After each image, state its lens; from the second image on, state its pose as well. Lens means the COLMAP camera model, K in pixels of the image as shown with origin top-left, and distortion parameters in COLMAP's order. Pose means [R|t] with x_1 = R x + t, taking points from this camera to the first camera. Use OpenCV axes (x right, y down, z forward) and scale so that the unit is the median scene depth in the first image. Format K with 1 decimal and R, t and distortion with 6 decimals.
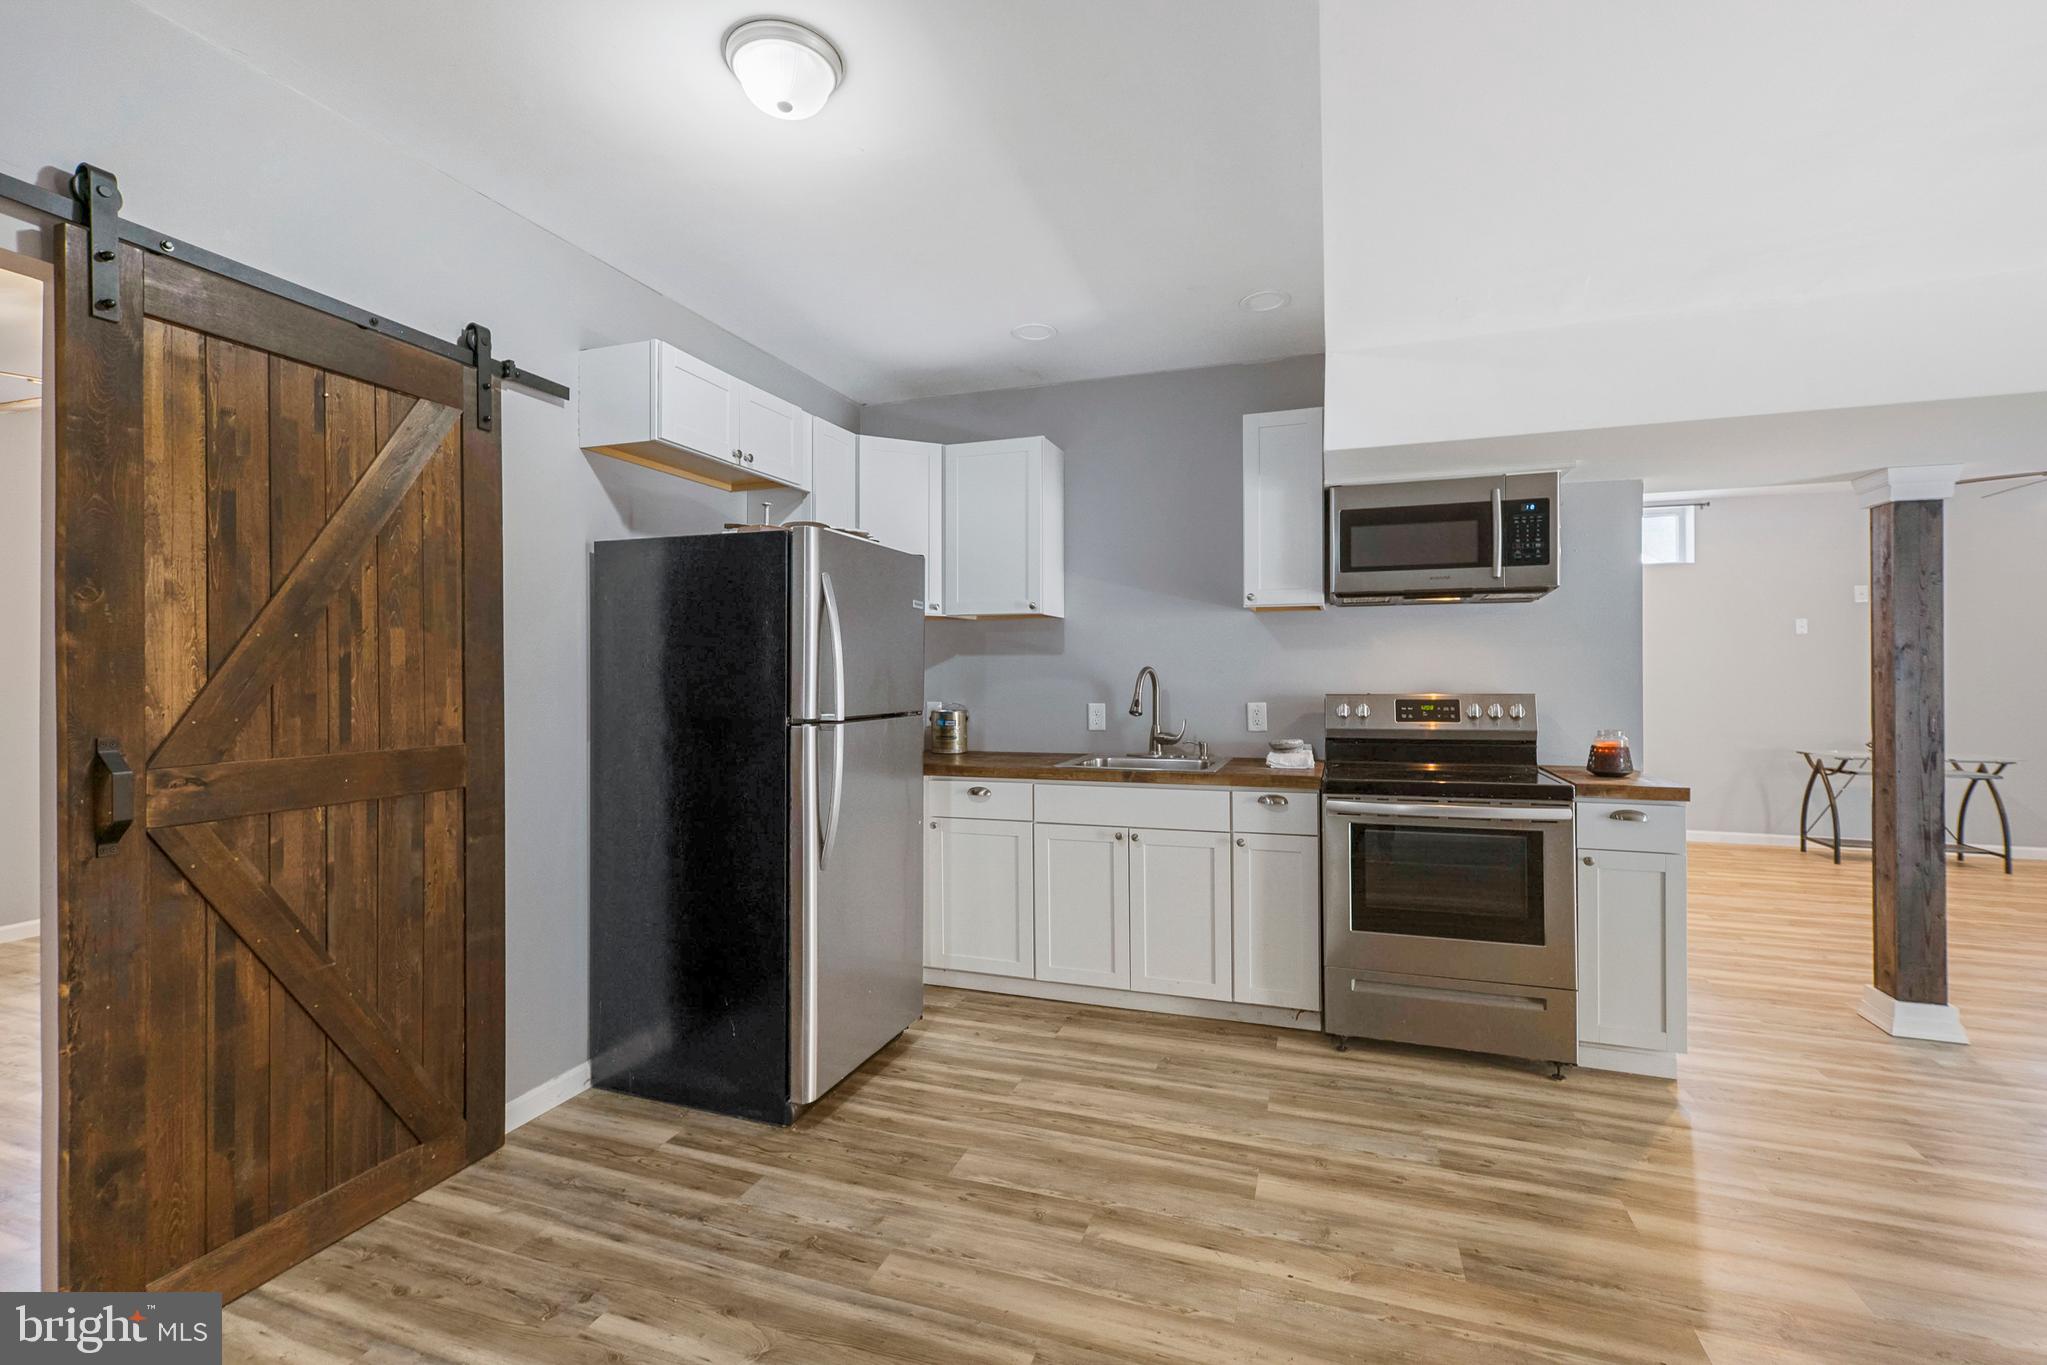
lens RADIAL K [[892.7, 0, 1011.7], [0, 892.7, 671.6], [0, 0, 1]] dist [0.005661, 0.001670]
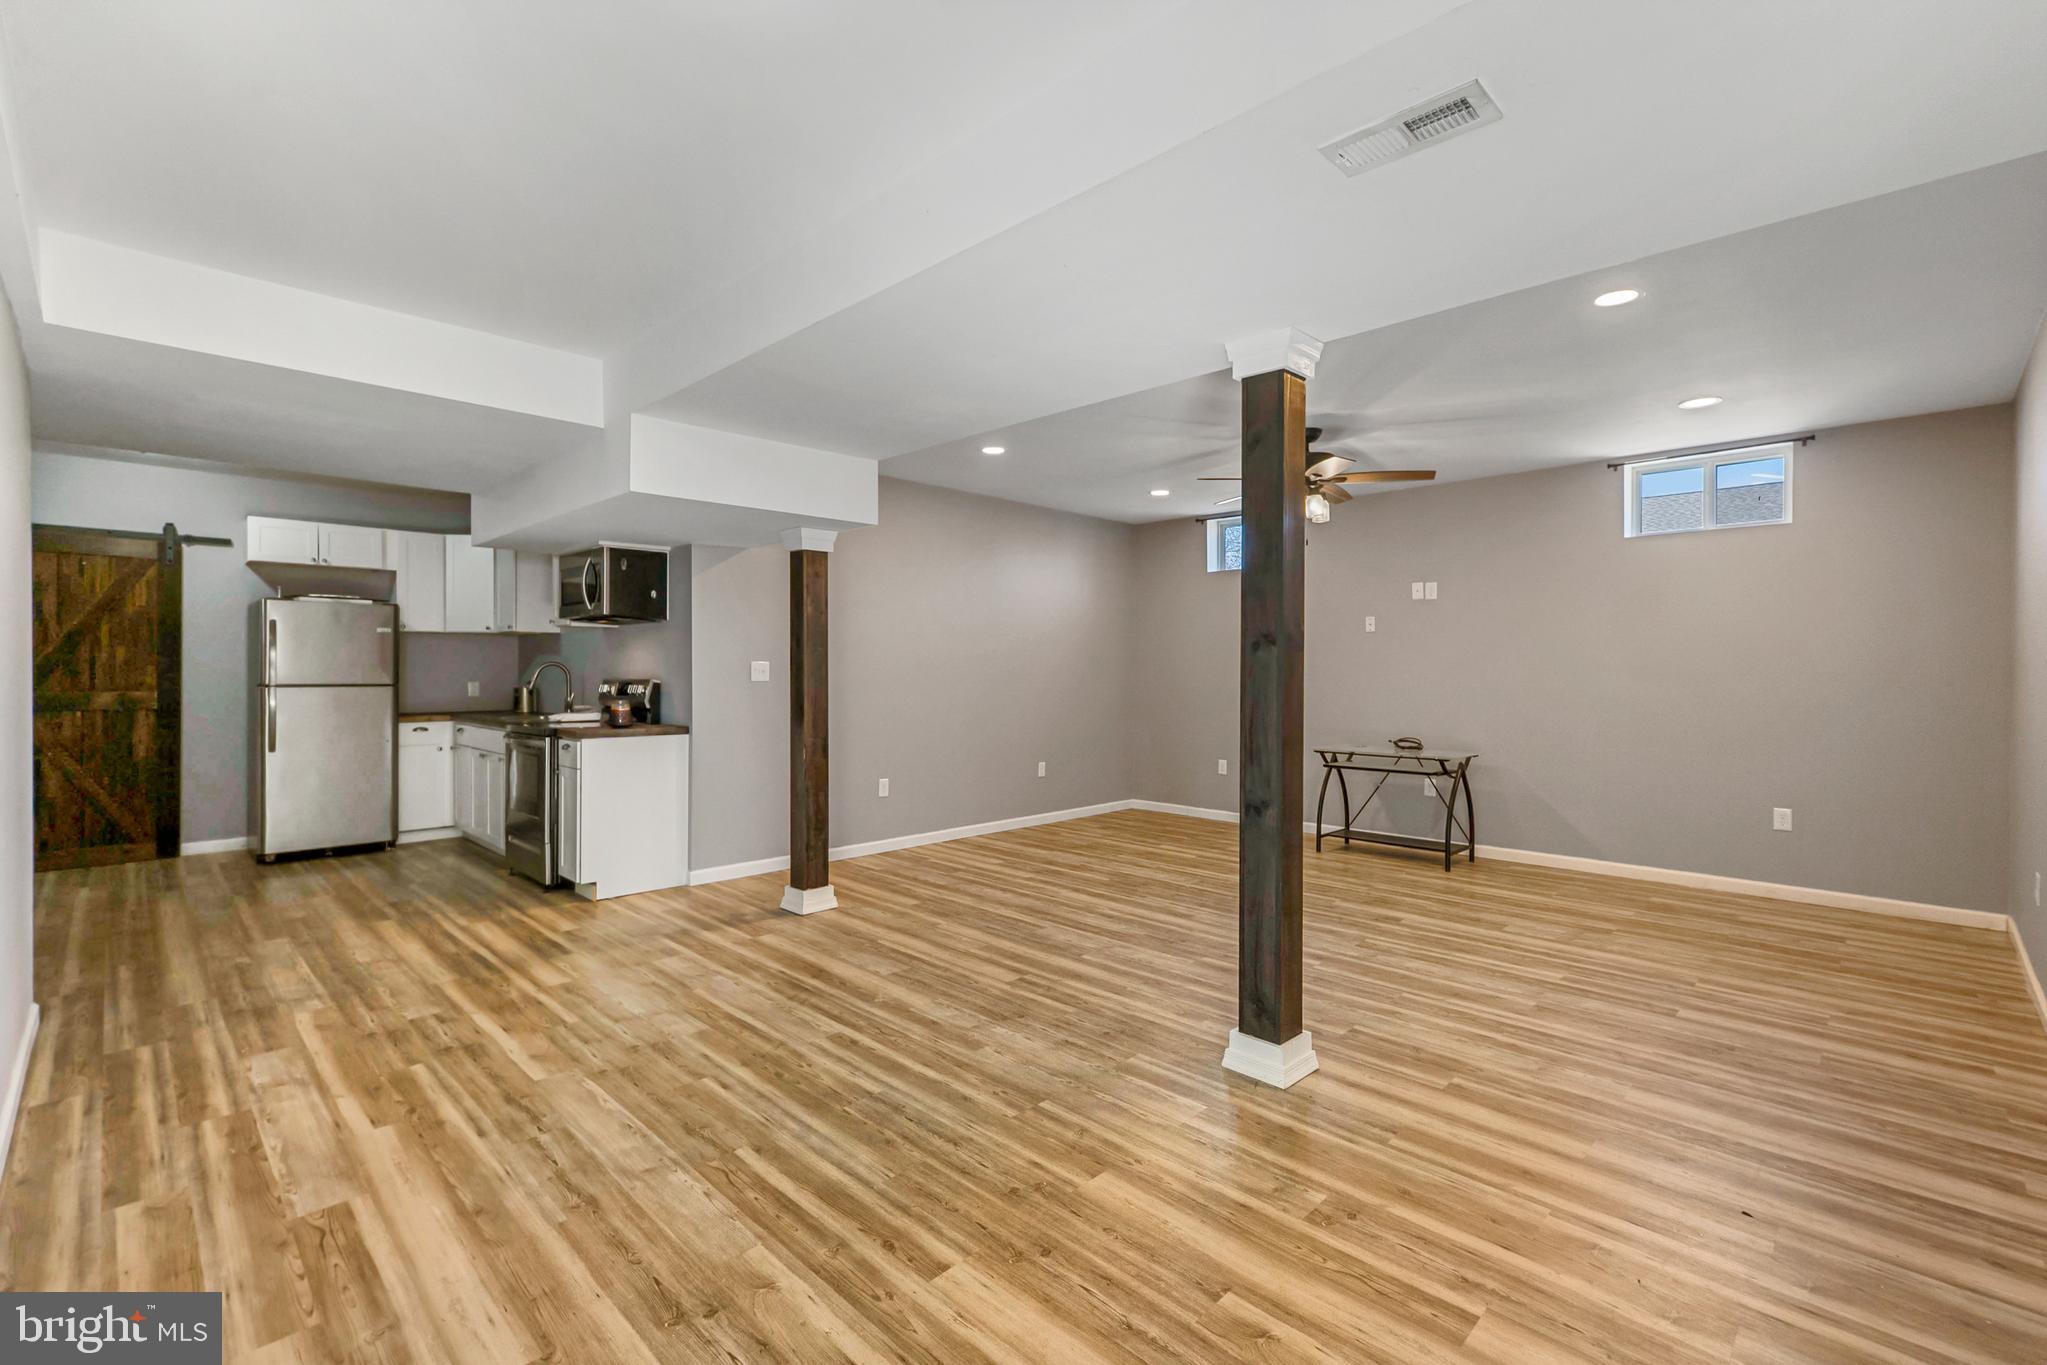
lens RADIAL K [[892.7, 0, 1018.5], [0, 892.7, 670.2], [0, 0, 1]] dist [0.005661, 0.001670]
pose [[0.906060, 0.006784, -0.423095, 2.535178], [-0.004302, 0.999967, 0.006819, -0.007358], [0.423128, -0.004358, 0.906060, -0.254671]]
